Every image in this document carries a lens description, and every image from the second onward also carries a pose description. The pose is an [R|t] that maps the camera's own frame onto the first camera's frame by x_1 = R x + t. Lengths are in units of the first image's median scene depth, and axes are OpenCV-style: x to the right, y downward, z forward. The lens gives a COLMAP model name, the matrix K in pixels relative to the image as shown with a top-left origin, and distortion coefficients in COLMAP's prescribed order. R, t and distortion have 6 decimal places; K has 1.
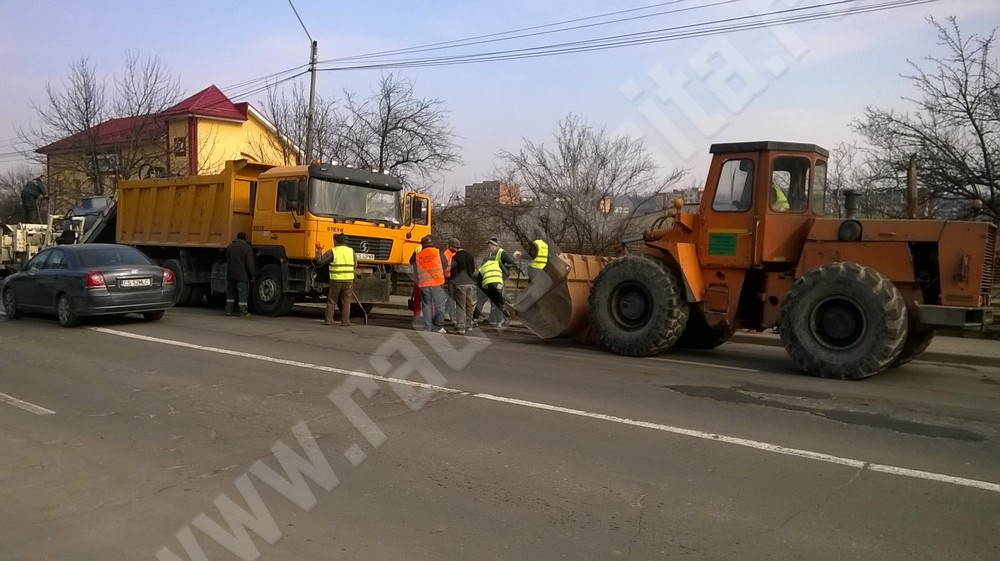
lens RADIAL K [[858.9, 0, 500.0], [0, 858.9, 280.5], [0, 0, 1]] dist [0.051794, -0.149899]
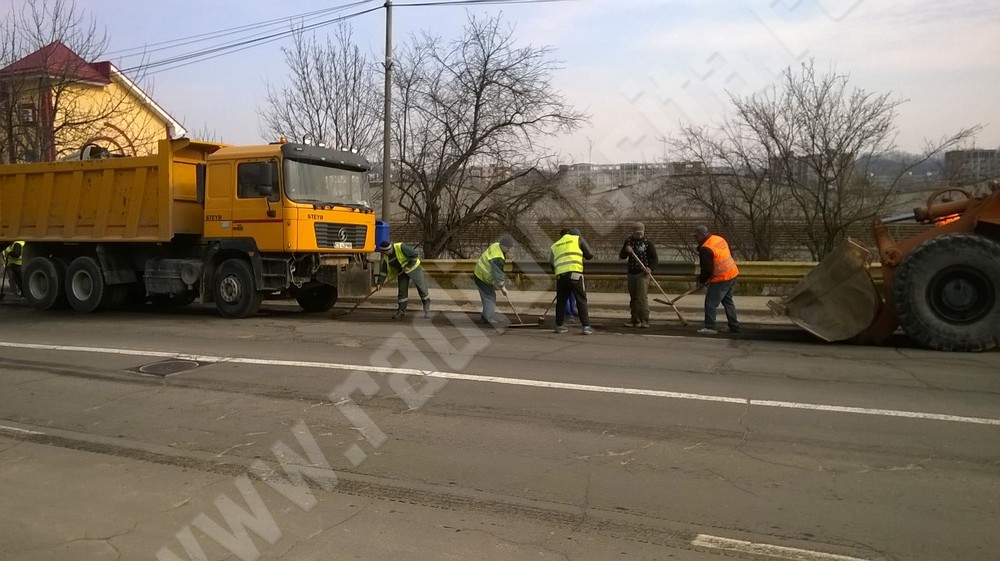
lens RADIAL K [[867.3, 0, 502.1], [0, 867.3, 316.3], [0, 0, 1]] dist [0.002876, -0.006188]
pose [[0.973504, -0.054684, 0.222036, -0.188588], [0.039792, 0.996682, 0.071001, -0.011556], [-0.225182, -0.060284, 0.972450, 0.069966]]
